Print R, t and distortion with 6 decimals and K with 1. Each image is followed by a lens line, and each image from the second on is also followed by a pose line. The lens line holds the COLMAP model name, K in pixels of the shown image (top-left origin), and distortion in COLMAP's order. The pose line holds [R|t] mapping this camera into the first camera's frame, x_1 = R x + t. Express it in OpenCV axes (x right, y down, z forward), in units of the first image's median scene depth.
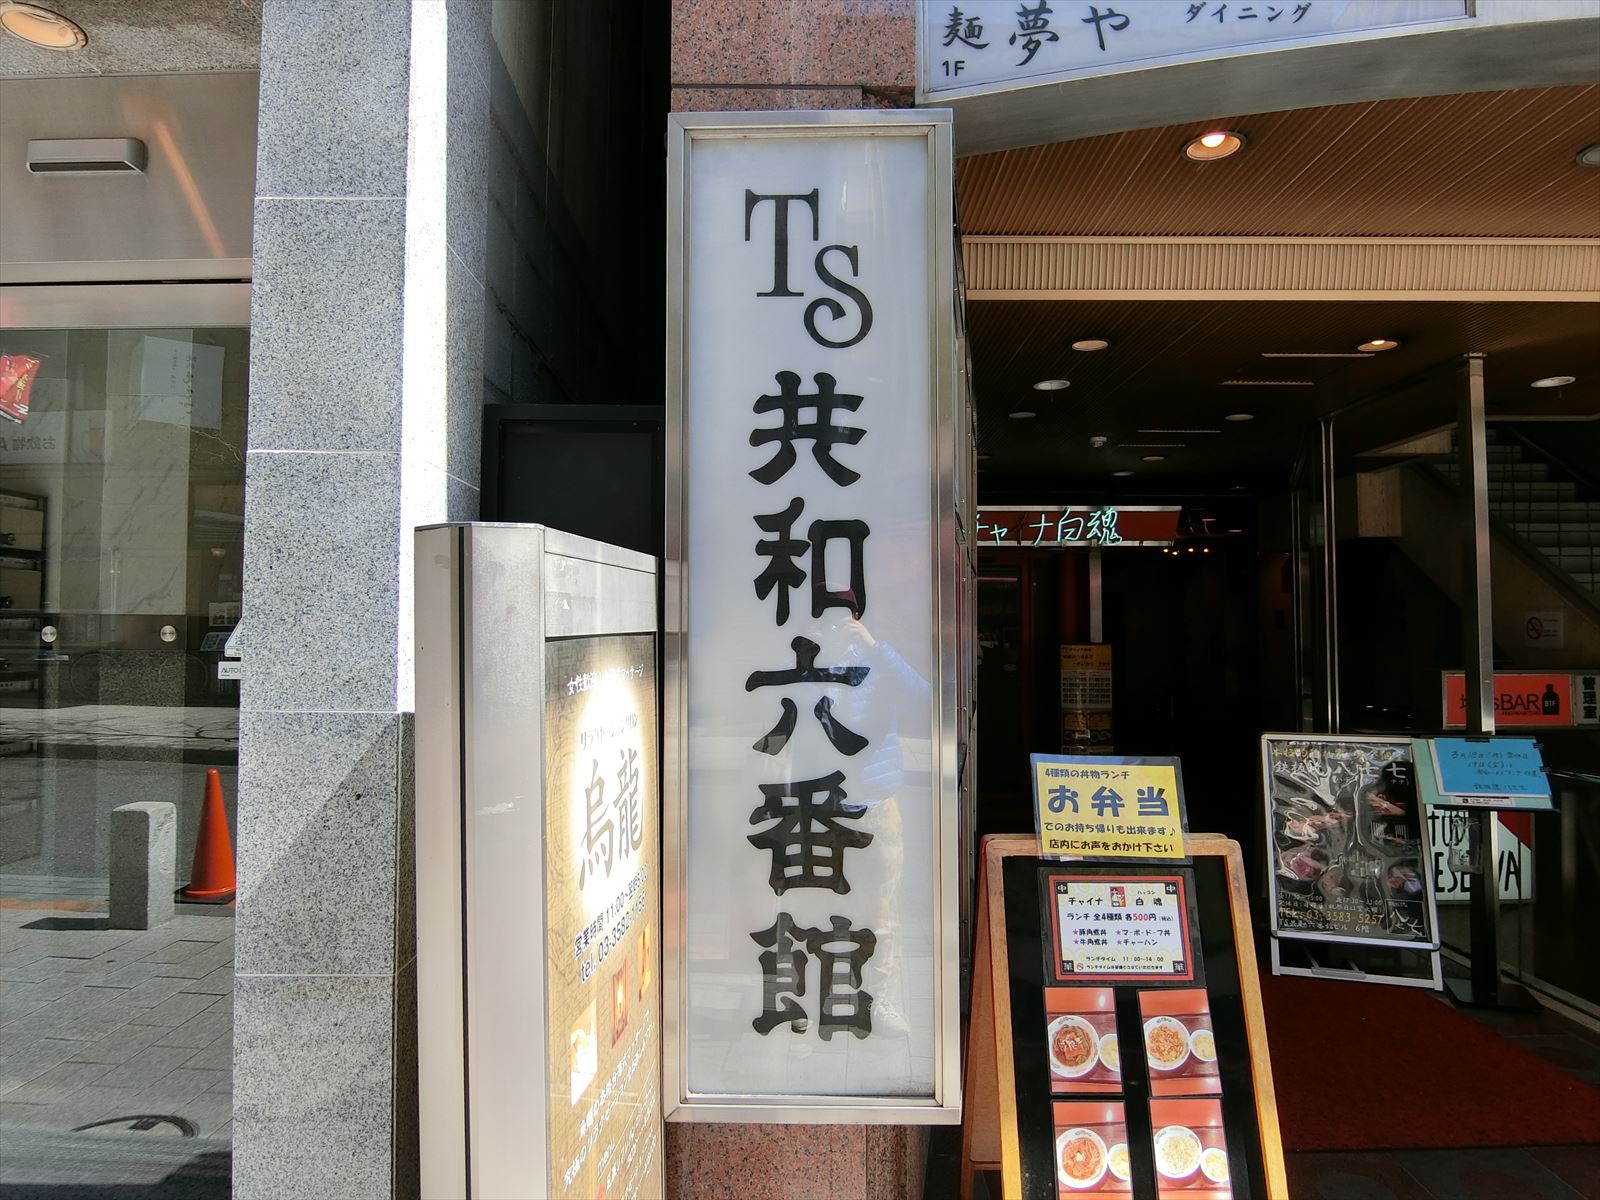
lens RADIAL K [[968.8, 0, 804.8], [0, 968.8, 594.5], [0, 0, 1]] dist [-0.020850, 0.001371]
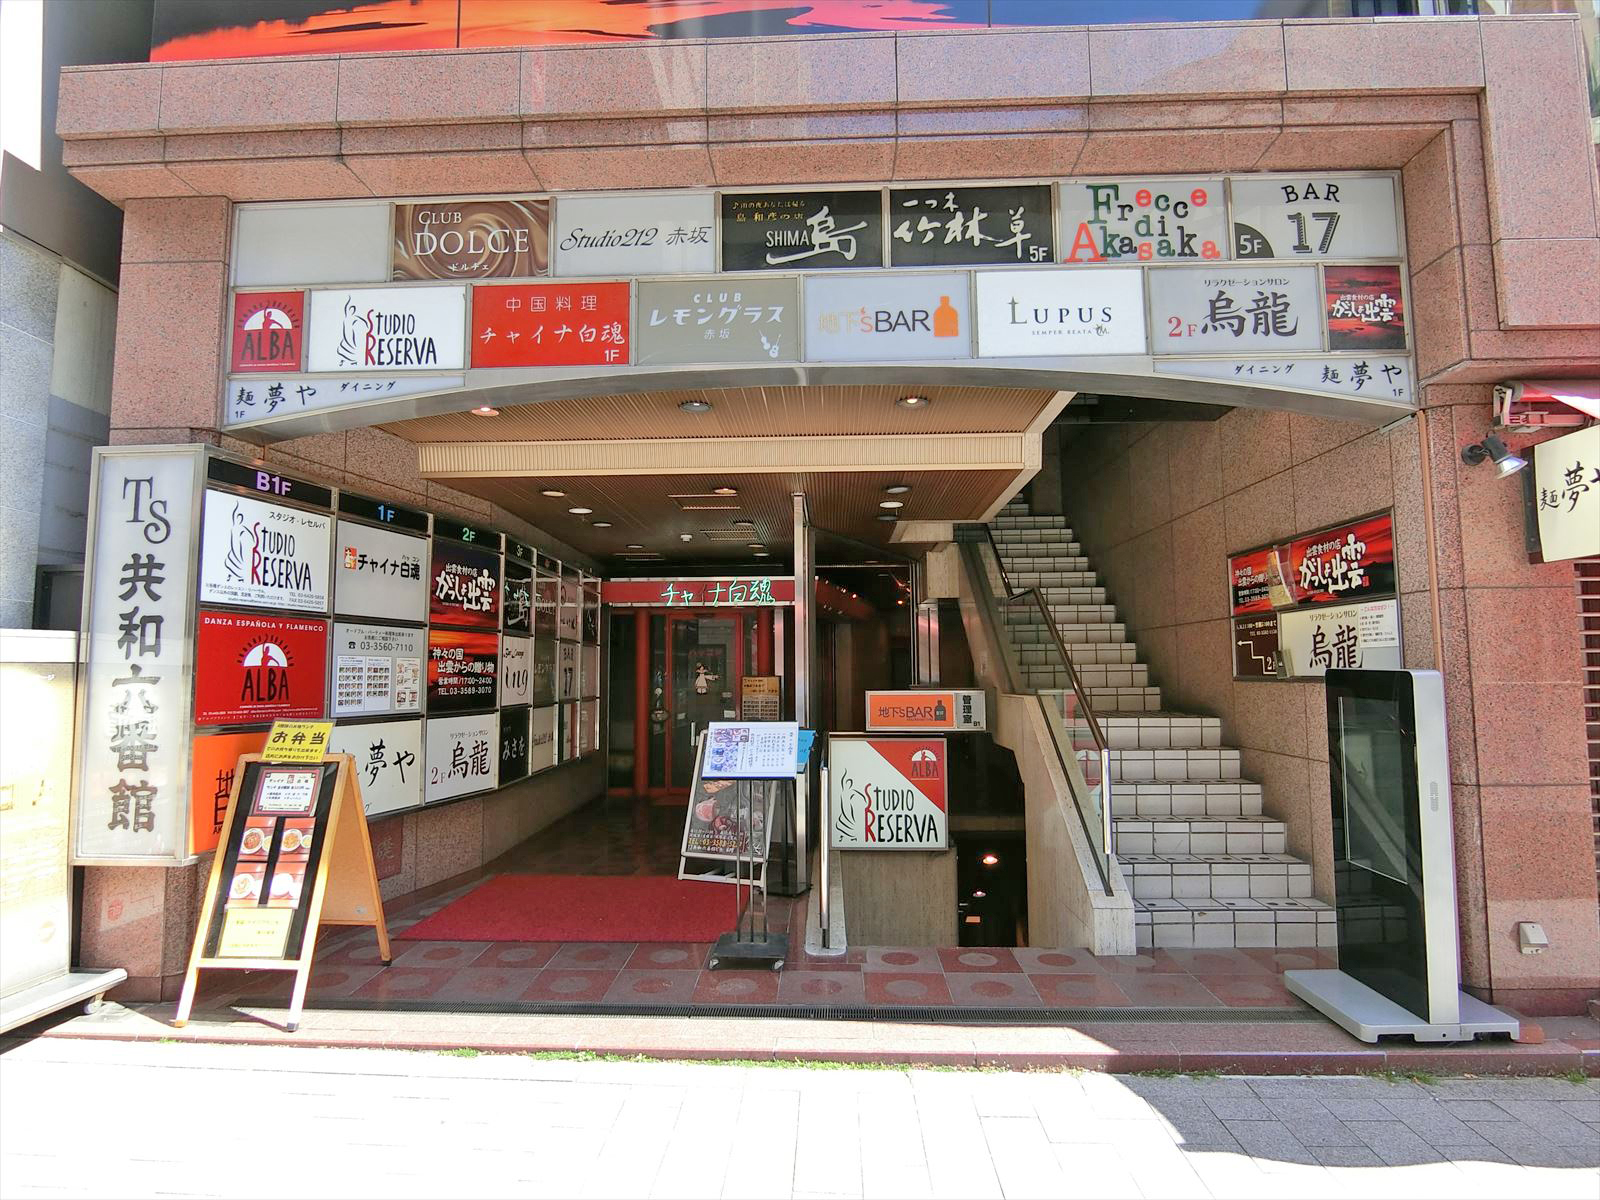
lens RADIAL K [[888.4, 0, 793.7], [0, 888.4, 598.2], [0, 0, 1]] dist [-0.009886, 0.000542]
pose [[0.999050, -0.007920, -0.042852, 1.710704], [0.005974, 0.998953, -0.045354, -0.010568], [0.043166, 0.045055, 0.998051, -1.117965]]
